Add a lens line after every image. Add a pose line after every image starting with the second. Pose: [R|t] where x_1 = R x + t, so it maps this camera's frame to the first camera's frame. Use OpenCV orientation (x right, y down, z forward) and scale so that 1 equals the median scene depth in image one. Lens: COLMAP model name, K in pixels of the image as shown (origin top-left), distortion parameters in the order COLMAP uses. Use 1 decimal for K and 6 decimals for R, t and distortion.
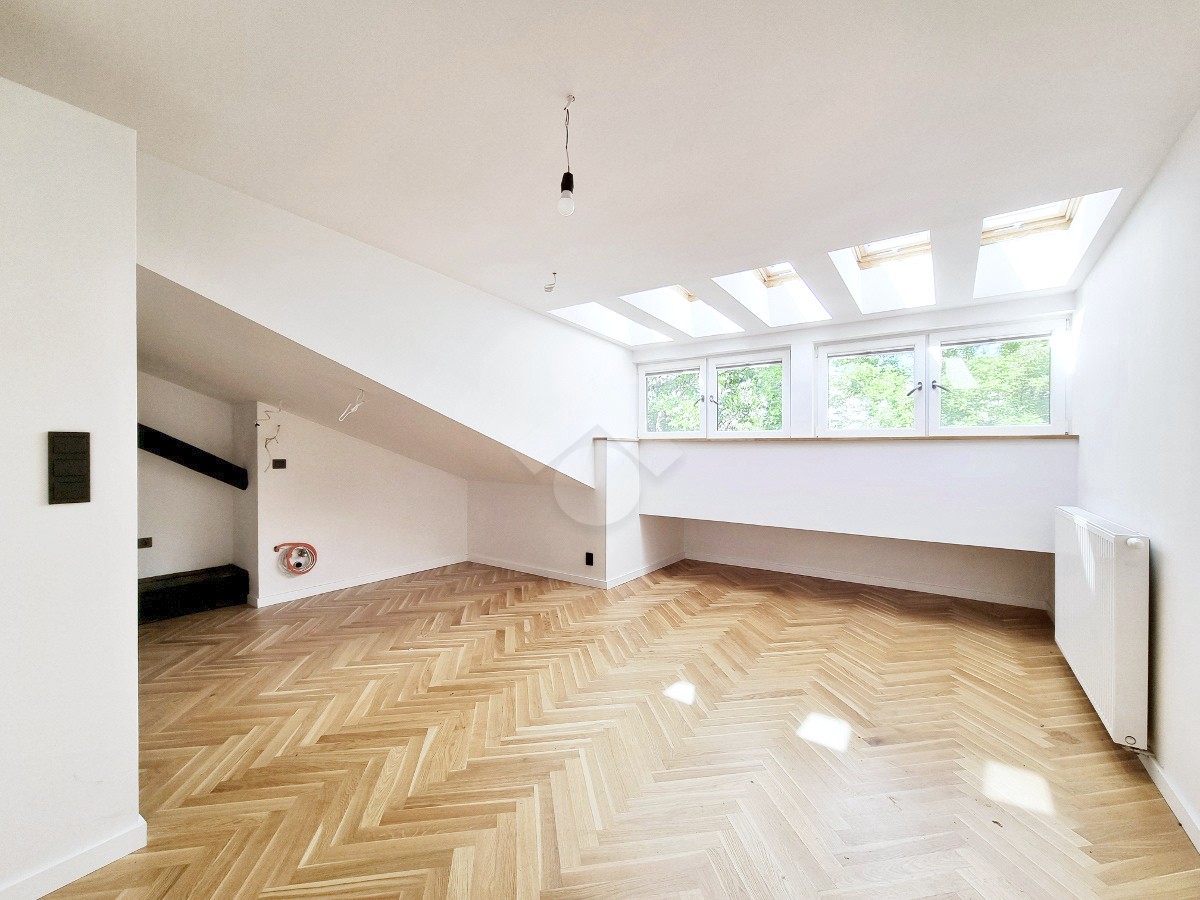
lens RADIAL K [[495.8, 0, 596.2], [0, 495.8, 448.2], [0, 0, 1]] dist [-0.000369, 0.000524]
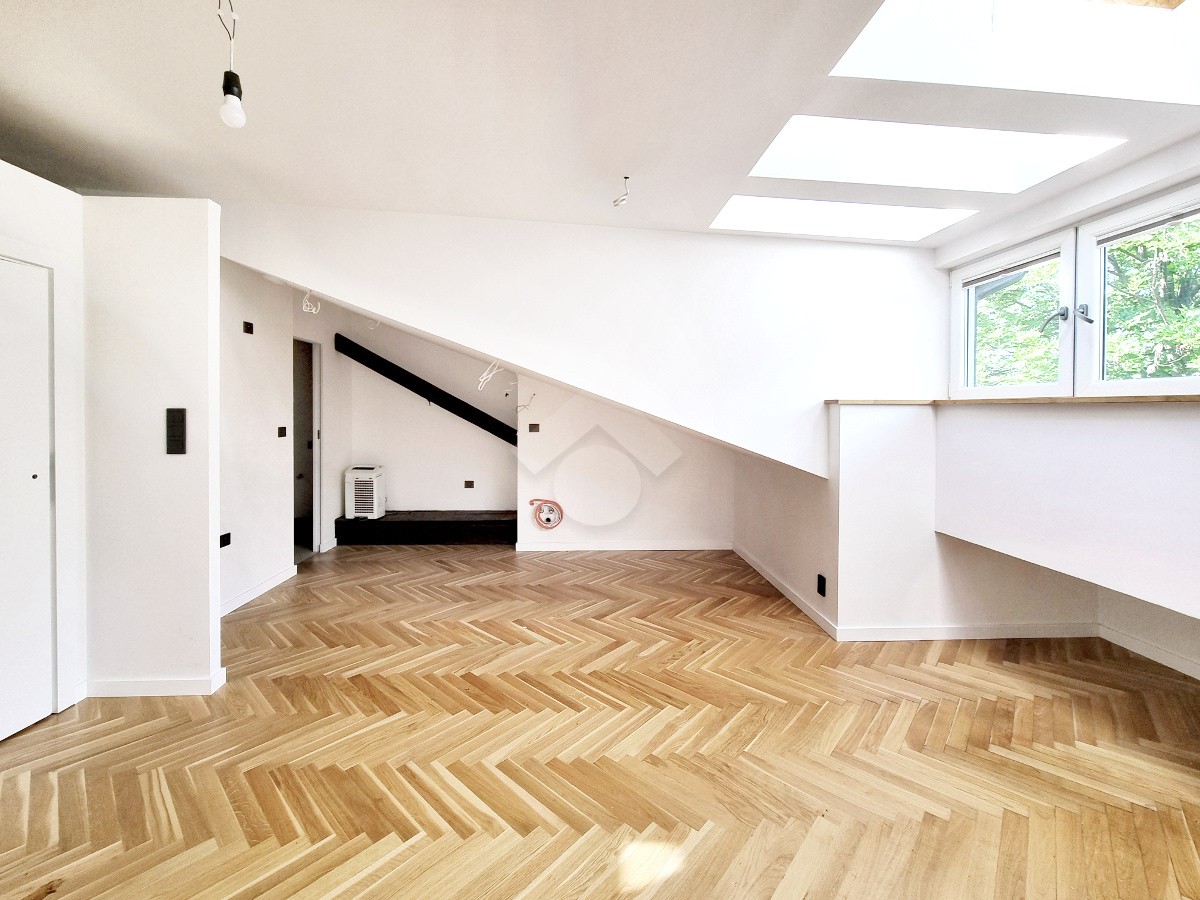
lens RADIAL K [[518.3, 0, 598.2], [0, 518.3, 417.3], [0, 0, 1]] dist [-0.000826, -0.000189]
pose [[0.613403, 0.010898, -0.789695, 0.410600], [0.001701, 0.999884, 0.015120, -0.011519], [0.789768, -0.010618, 0.613313, 0.416992]]
